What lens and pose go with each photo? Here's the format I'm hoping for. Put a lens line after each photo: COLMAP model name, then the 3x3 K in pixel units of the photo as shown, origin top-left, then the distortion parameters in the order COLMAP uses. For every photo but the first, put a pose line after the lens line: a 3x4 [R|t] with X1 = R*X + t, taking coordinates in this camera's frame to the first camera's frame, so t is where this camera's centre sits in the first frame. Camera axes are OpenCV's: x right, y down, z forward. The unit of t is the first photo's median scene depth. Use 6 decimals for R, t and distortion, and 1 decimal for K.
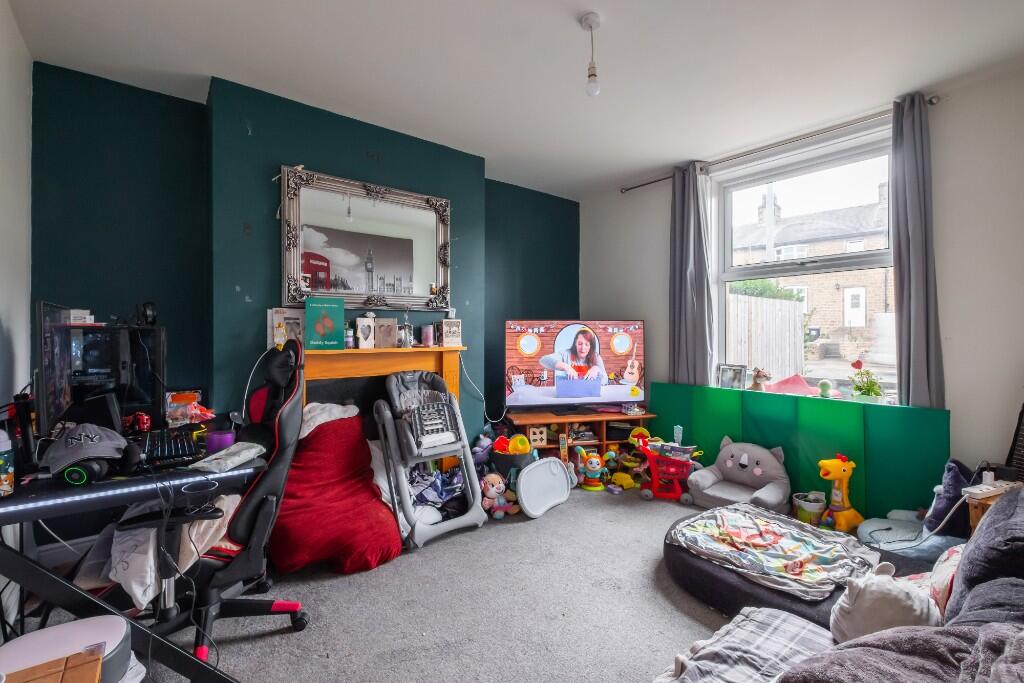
lens RADIAL K [[450.3, 0, 510.8], [0, 450.3, 336.3], [0, 0, 1]] dist [0.001126, -0.002277]
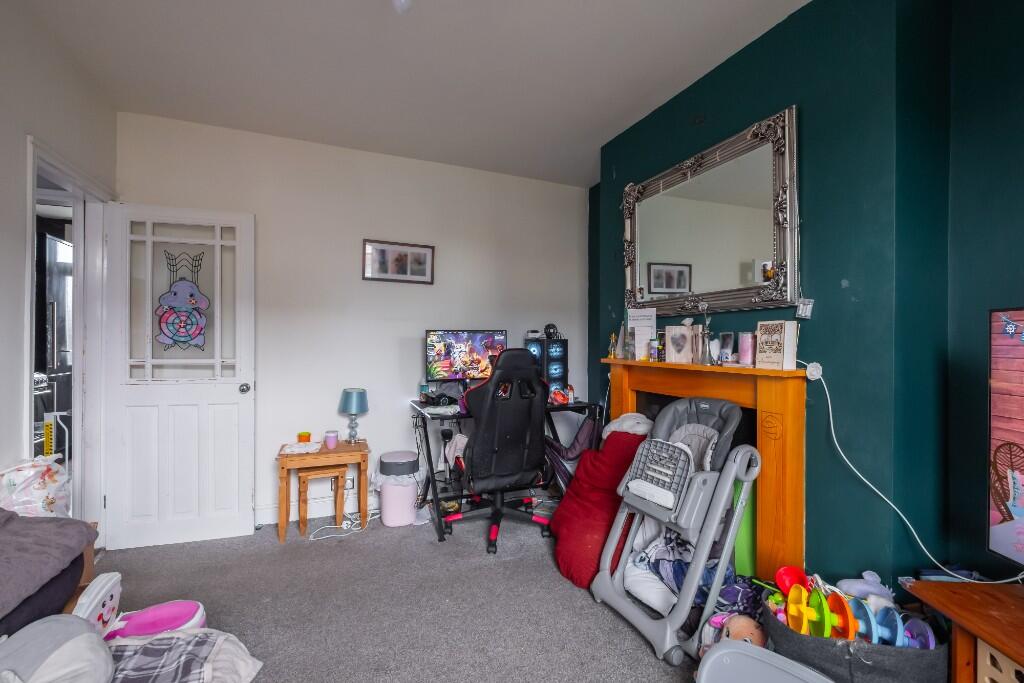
lens RADIAL K [[450.3, 0, 510.2], [0, 450.3, 342.3], [0, 0, 1]] dist [0.001126, -0.002277]
pose [[-0.306029, 0.010619, -0.951963, 0.561675], [0.002398, 0.999943, 0.010383, -0.019443], [0.952019, 0.000894, -0.306038, 0.945291]]
